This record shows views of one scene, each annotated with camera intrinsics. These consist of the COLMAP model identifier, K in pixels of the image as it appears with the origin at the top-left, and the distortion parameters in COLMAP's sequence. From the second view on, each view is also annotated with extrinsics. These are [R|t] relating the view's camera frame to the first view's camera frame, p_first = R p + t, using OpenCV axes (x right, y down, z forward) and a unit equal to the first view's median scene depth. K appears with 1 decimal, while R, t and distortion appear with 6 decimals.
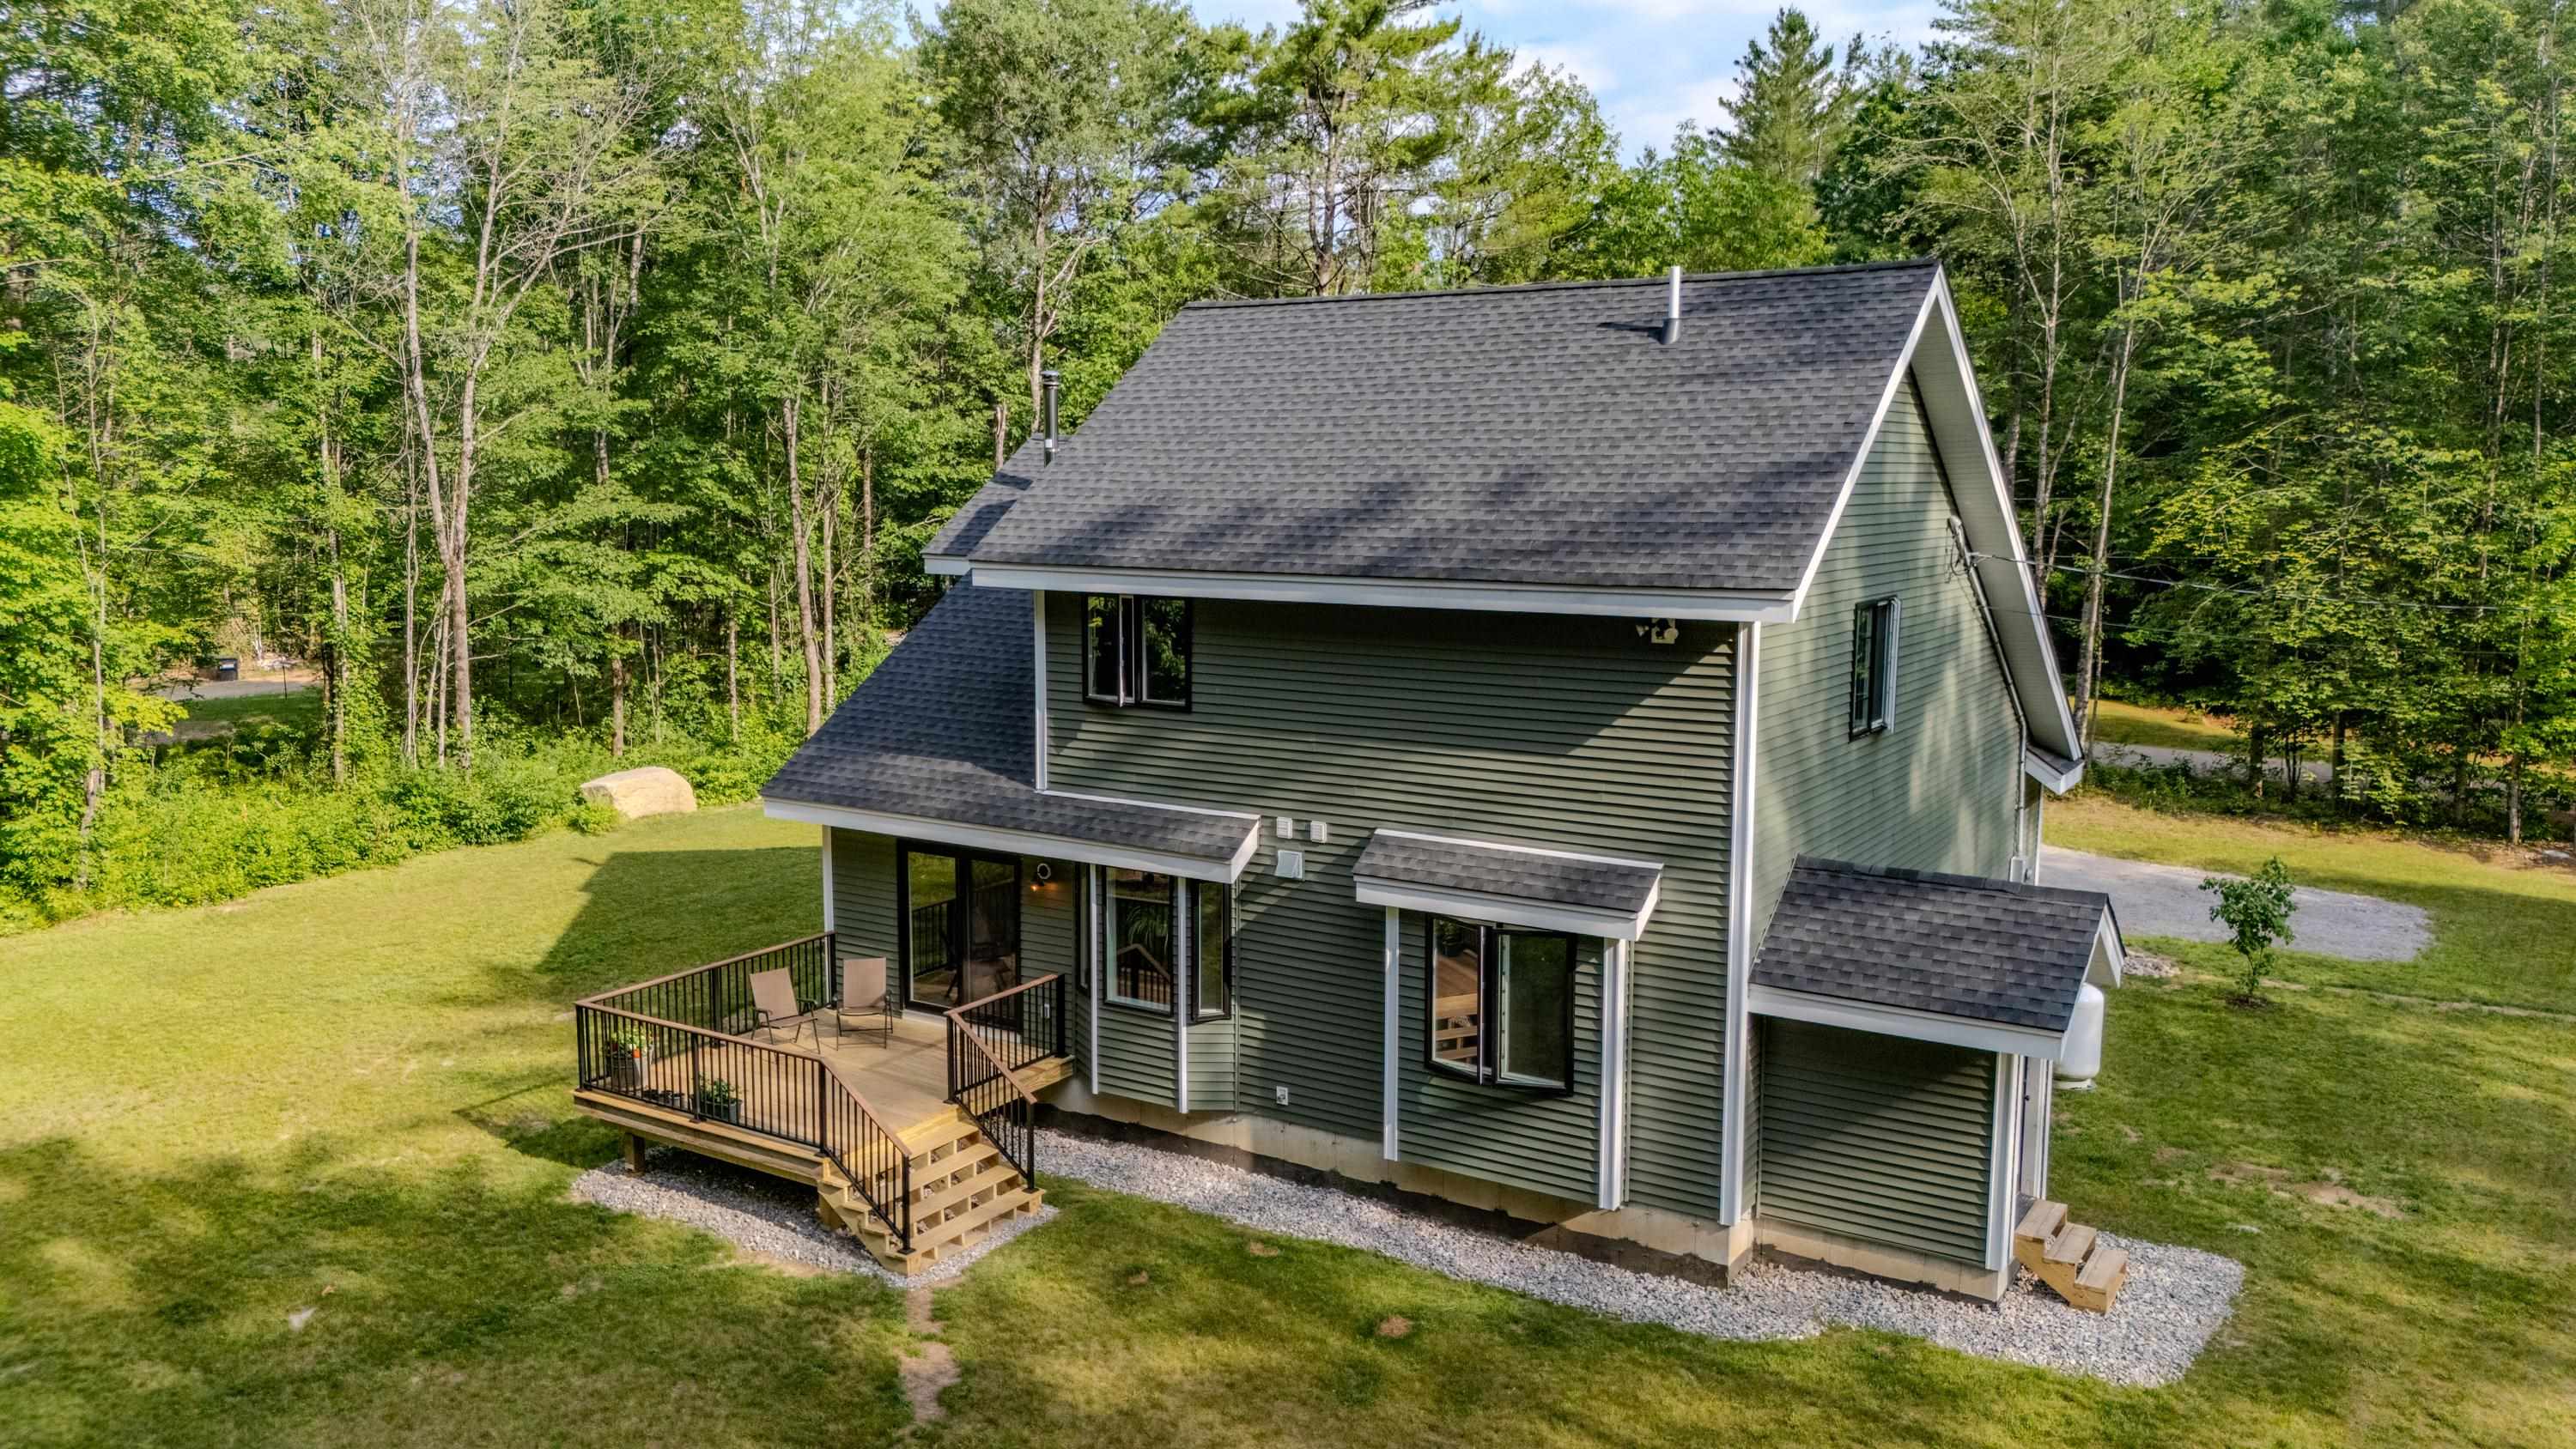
lens RADIAL K [[1912.0, 0, 1283.1], [0, 1912.0, 710.9], [0, 0, 1]] dist [0.046386, -0.048318]
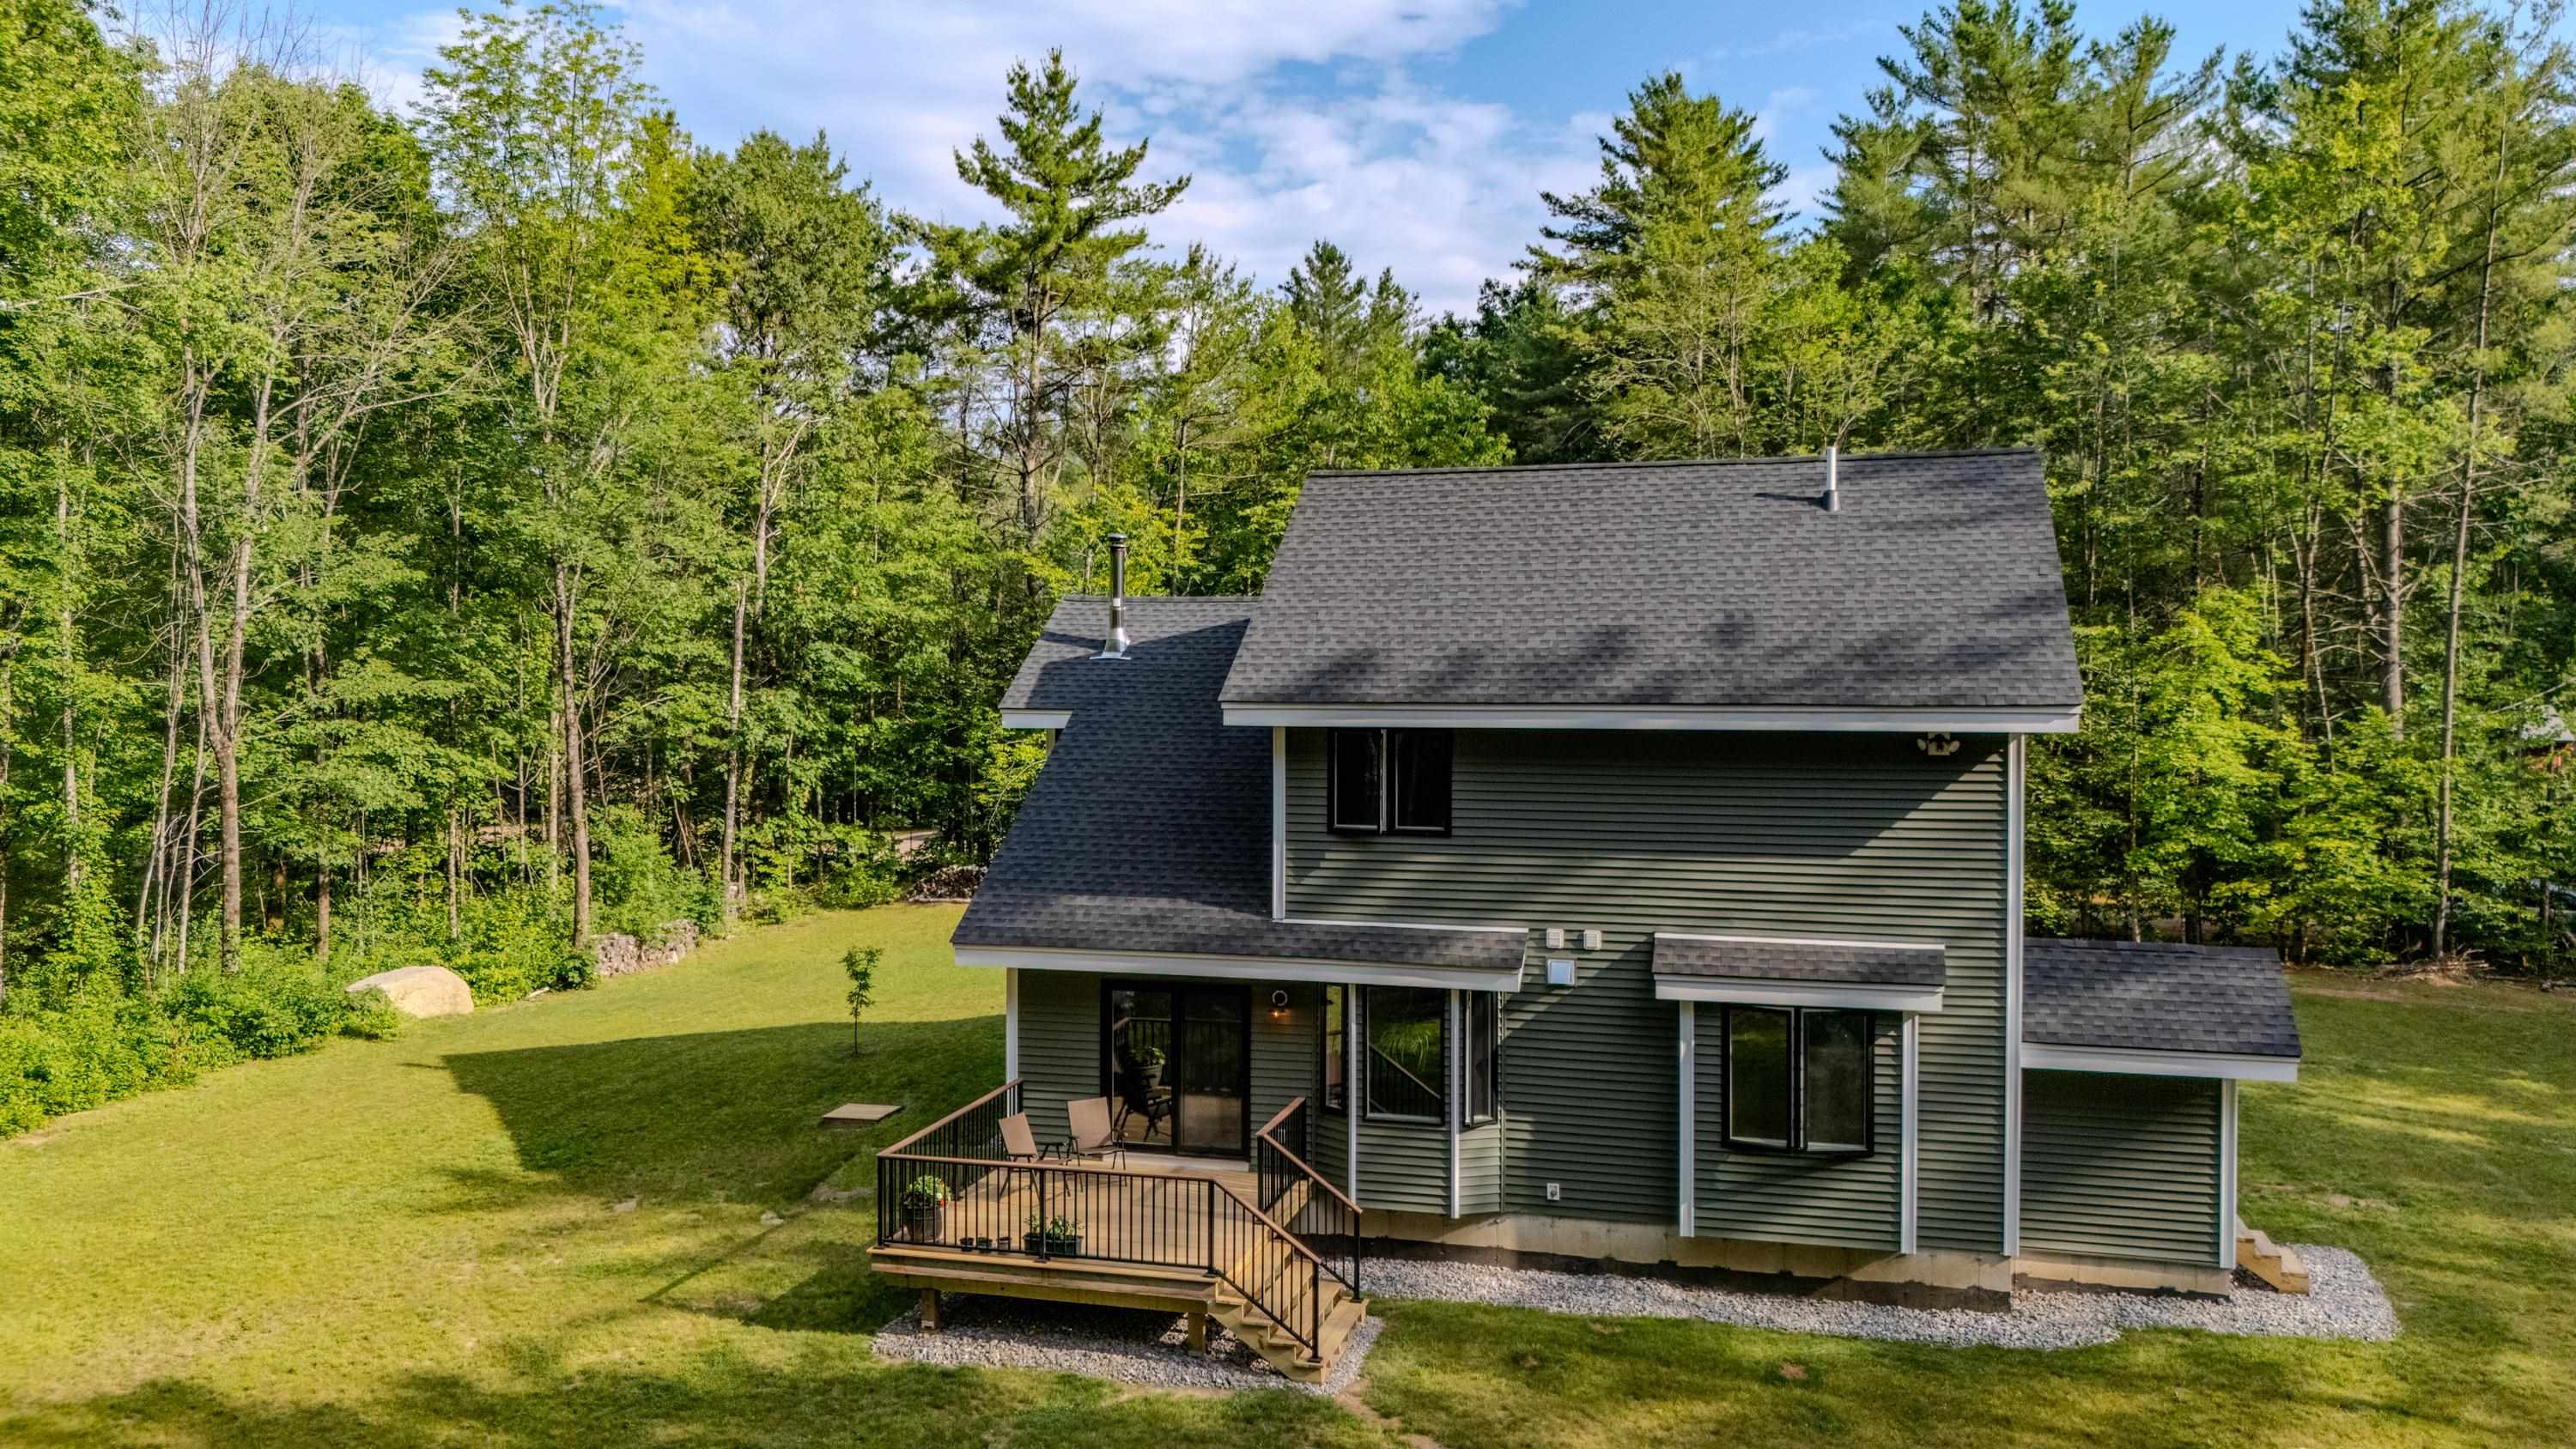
lens RADIAL K [[1912.0, 0, 1282.7], [0, 1912.0, 707.8], [0, 0, 1]] dist [0.046386, -0.048318]
pose [[0.953761, -0.009173, 0.300425, -0.476074], [0.040608, 0.994302, -0.098560, 0.031505], [-0.297809, 0.106203, 0.948700, -0.006164]]
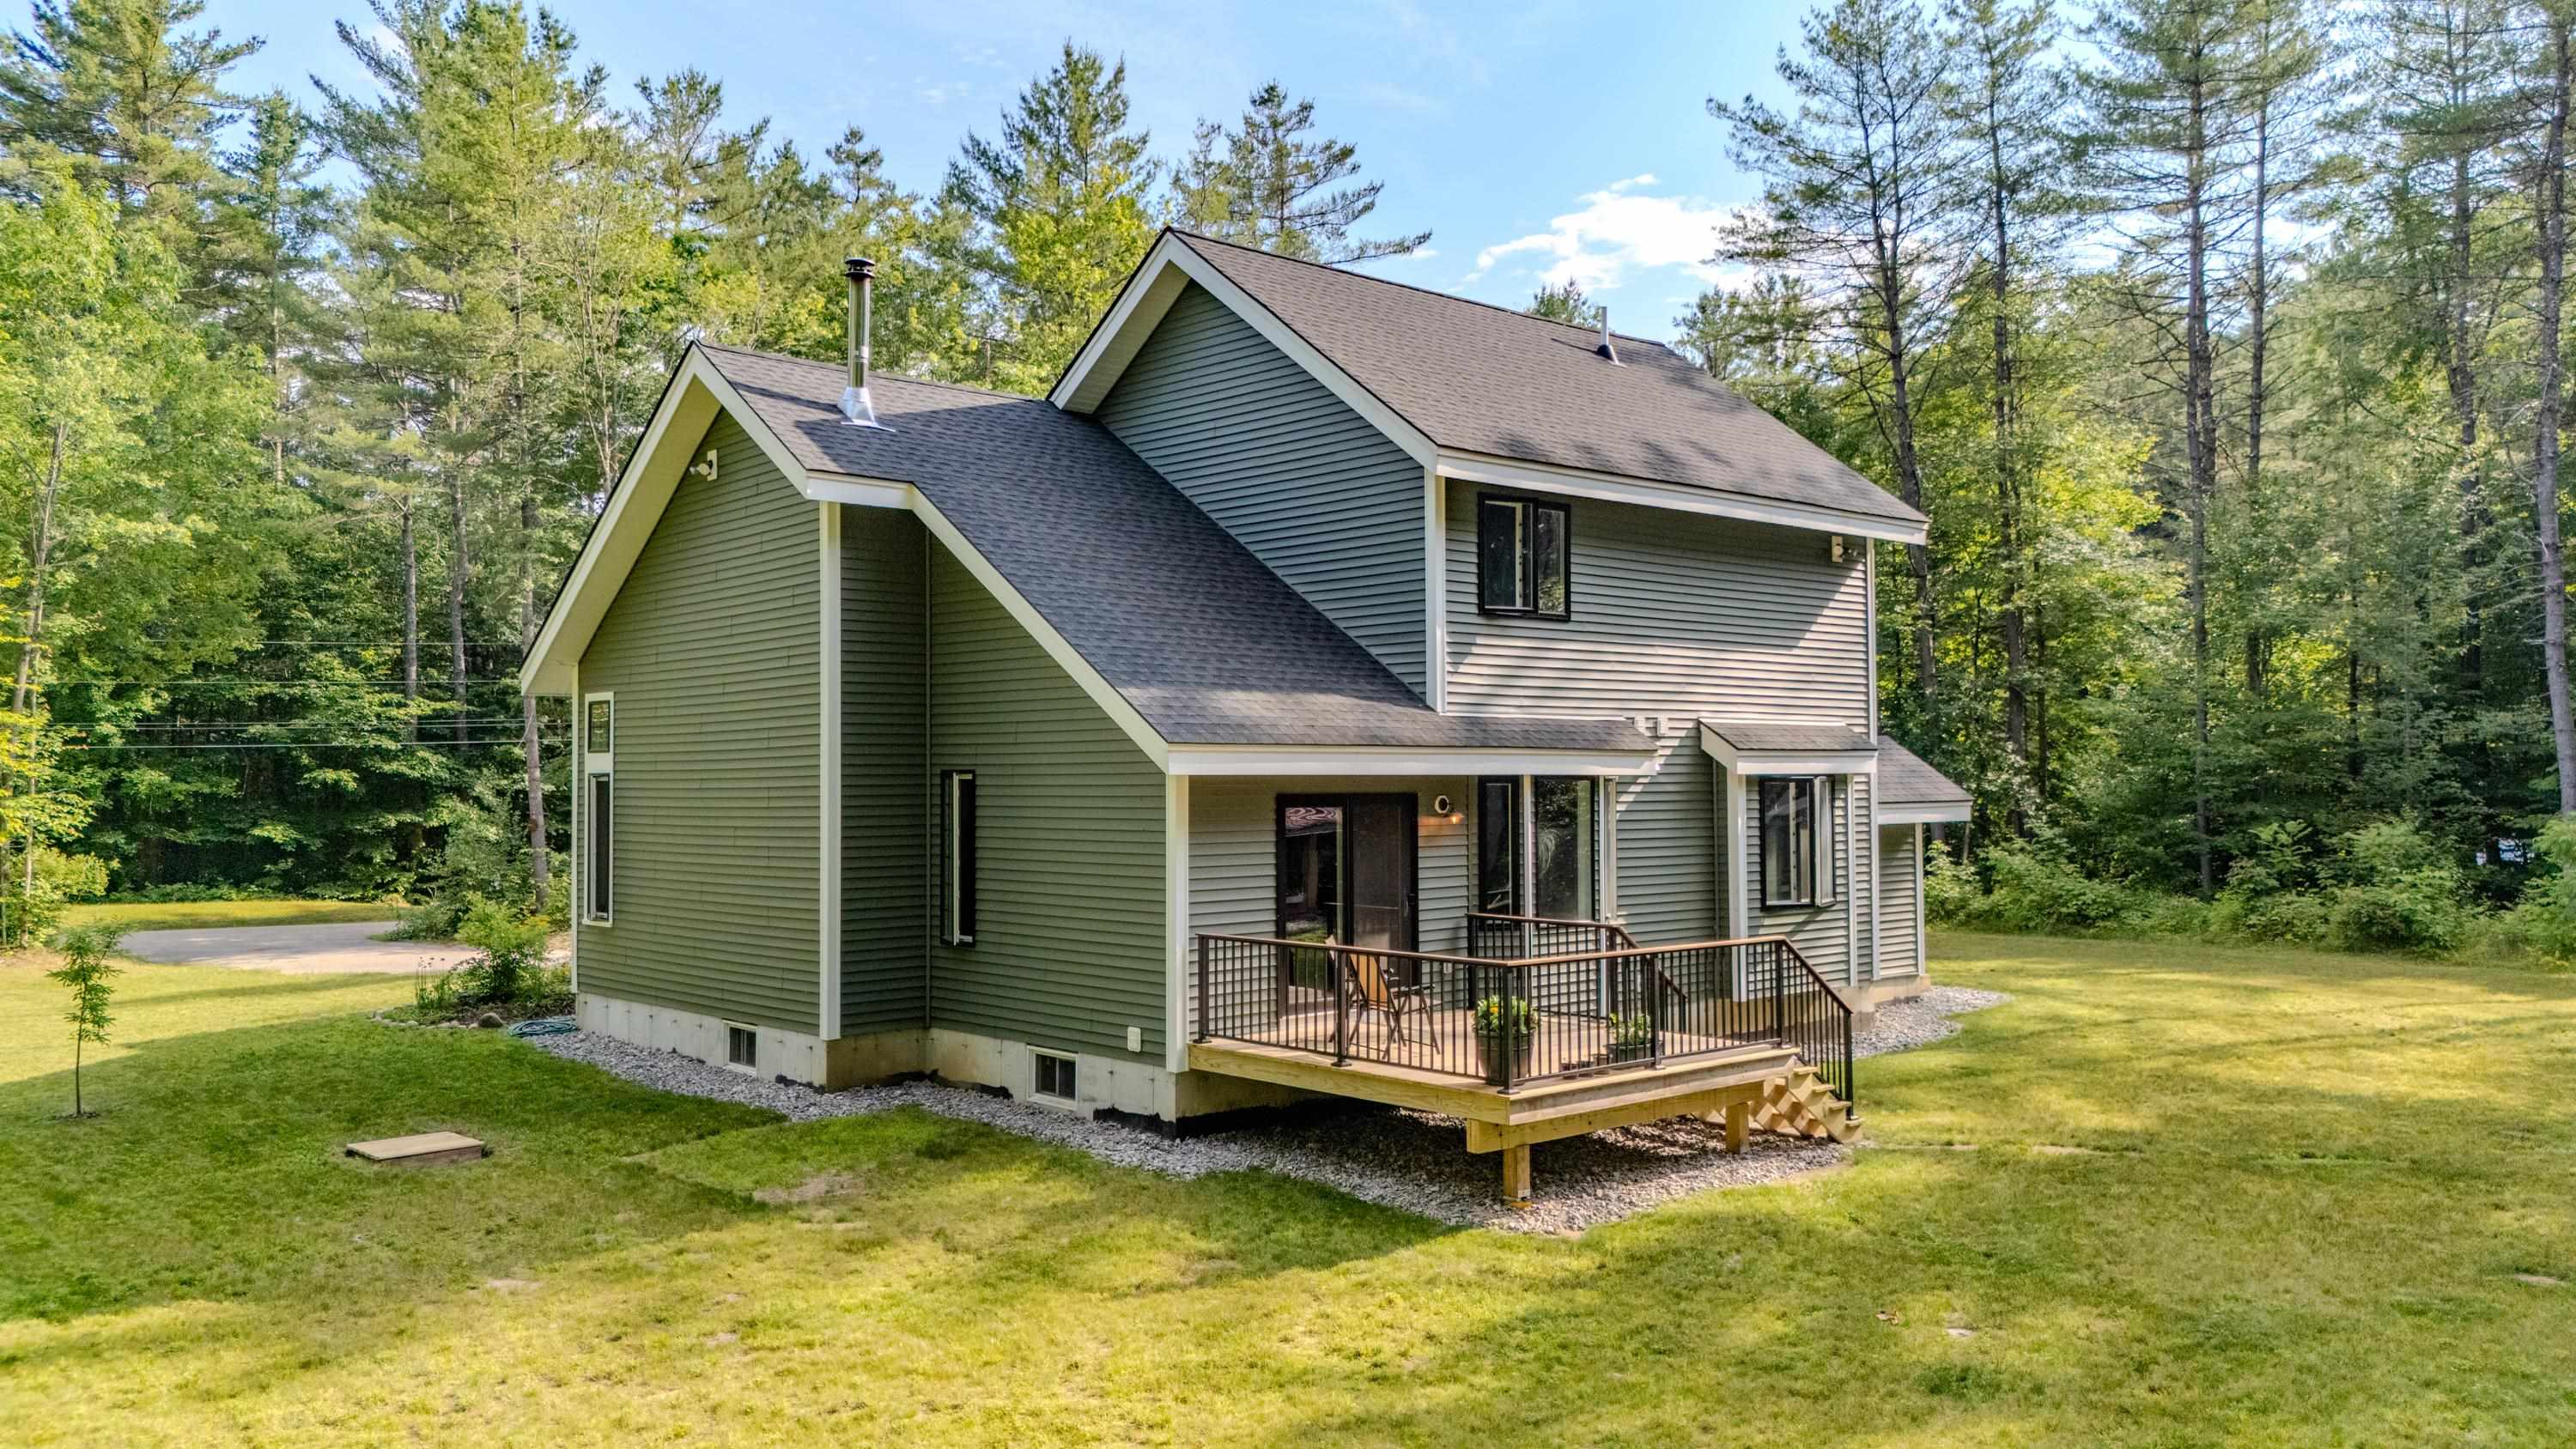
lens RADIAL K [[1912.0, 0, 1304.5], [0, 1912.0, 740.3], [0, 0, 1]] dist [0.046386, -0.048318]
pose [[0.253778, 0.019936, 0.967057, -1.093443], [0.135431, 0.989207, -0.055933, 0.103661], [-0.957735, 0.145164, 0.248339, 0.914991]]
